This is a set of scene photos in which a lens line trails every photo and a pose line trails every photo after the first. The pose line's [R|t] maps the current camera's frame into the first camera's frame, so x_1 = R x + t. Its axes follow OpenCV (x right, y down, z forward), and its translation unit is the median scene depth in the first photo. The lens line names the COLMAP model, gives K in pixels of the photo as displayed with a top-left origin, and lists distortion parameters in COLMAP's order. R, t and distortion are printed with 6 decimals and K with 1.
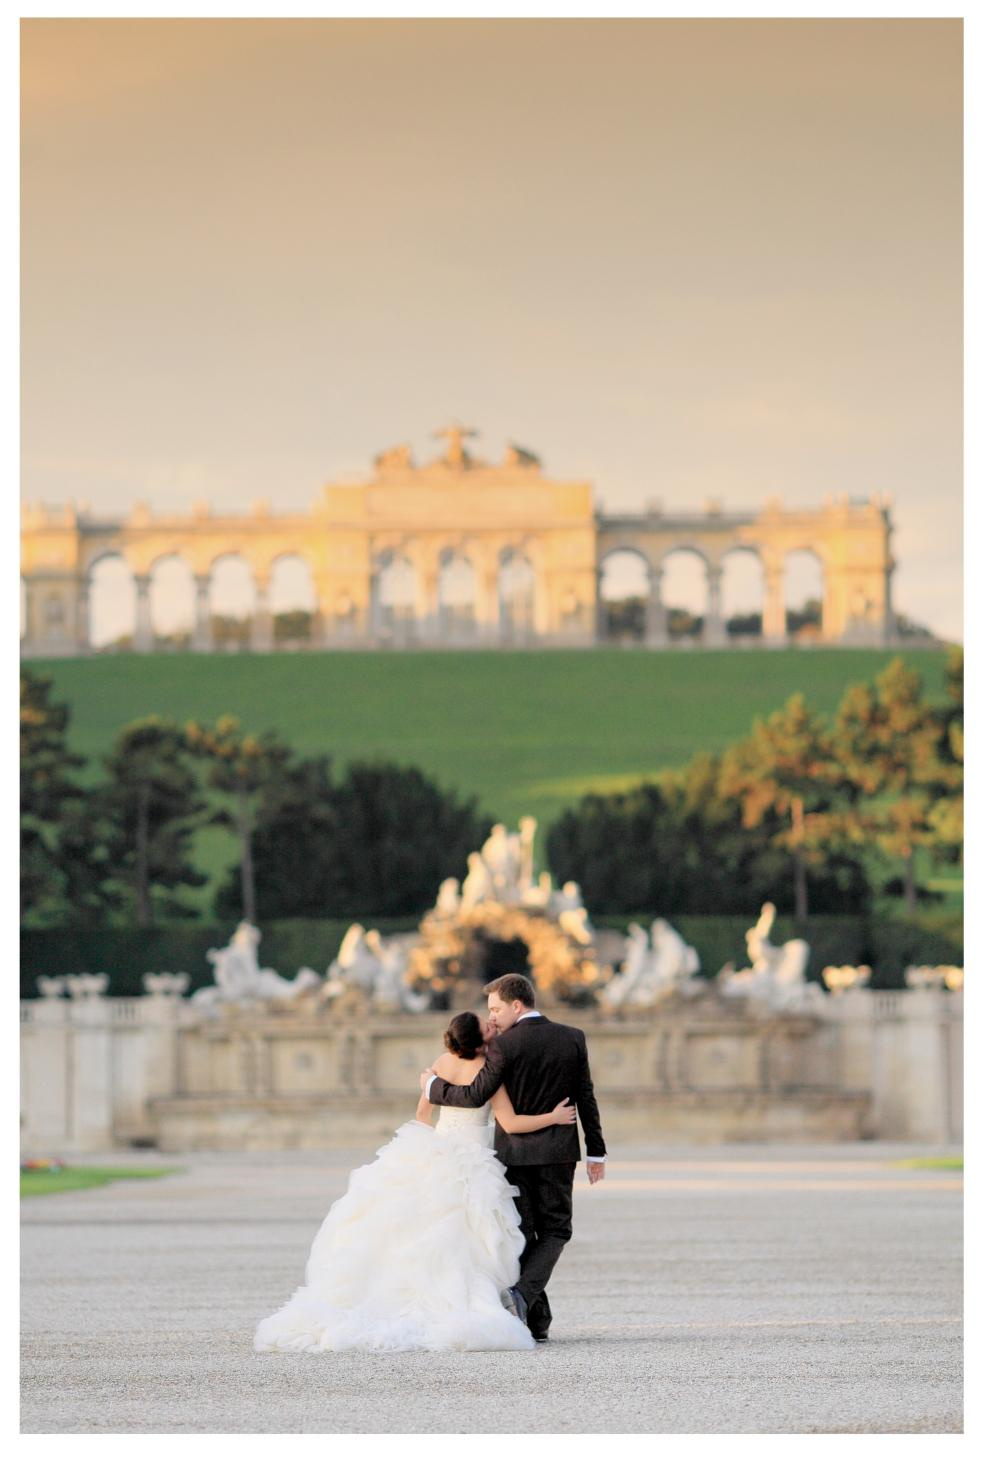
lens RADIAL K [[7073.9, 0, 507.7], [0, 7073.9, 747.3], [0, 0, 1]] dist [0.206861, 0.000000]
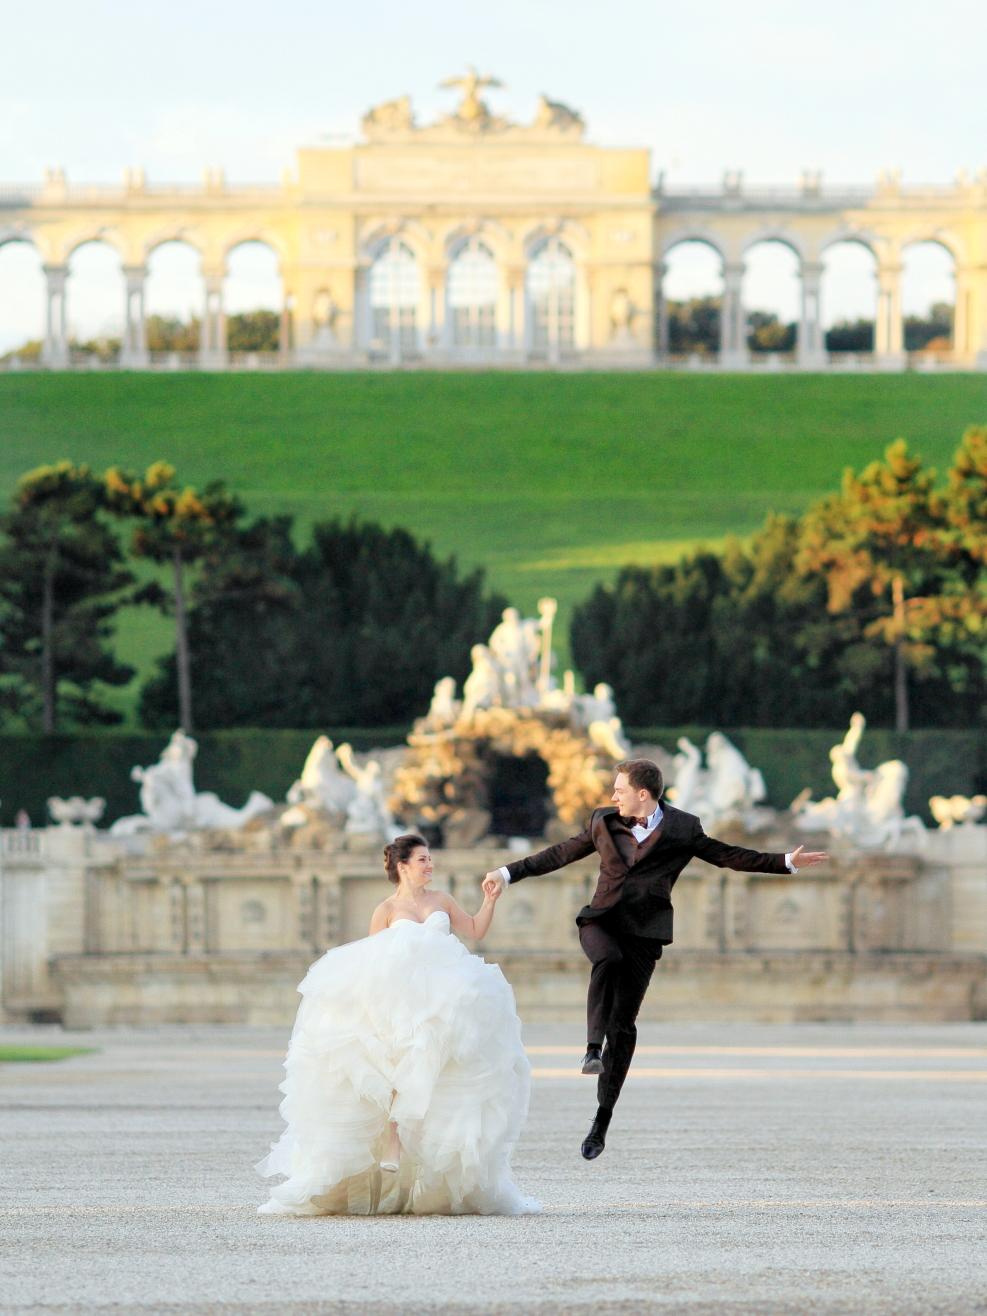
lens RADIAL K [[6894.2, 0, 488.2], [0, 6894.2, 647.5], [0, 0, 1]] dist [0.148692, 0.000000]
pose [[0.999697, 0.008723, 0.023020, -0.020960], [-0.008787, 0.999958, 0.002671, 0.013453], [-0.022995, -0.002872, 0.999731, 0.249397]]
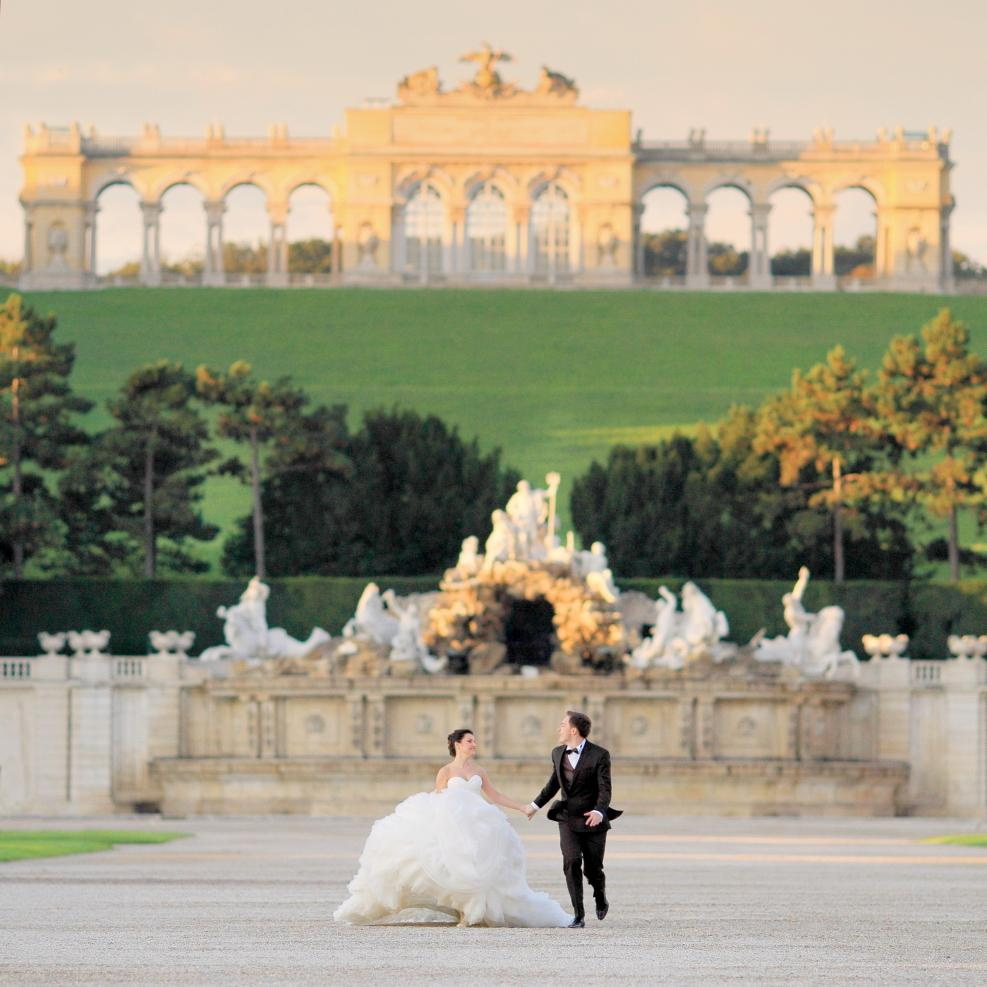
lens RADIAL K [[5779.8, 0, 484.9], [0, 5779.8, 494.0], [0, 0, 1]] dist [0.242505, 0.000000]
pose [[0.999891, 0.014656, 0.001559, -0.007553], [-0.014660, 0.999890, 0.002047, 0.011512], [-0.001529, -0.002069, 0.999997, 0.221069]]
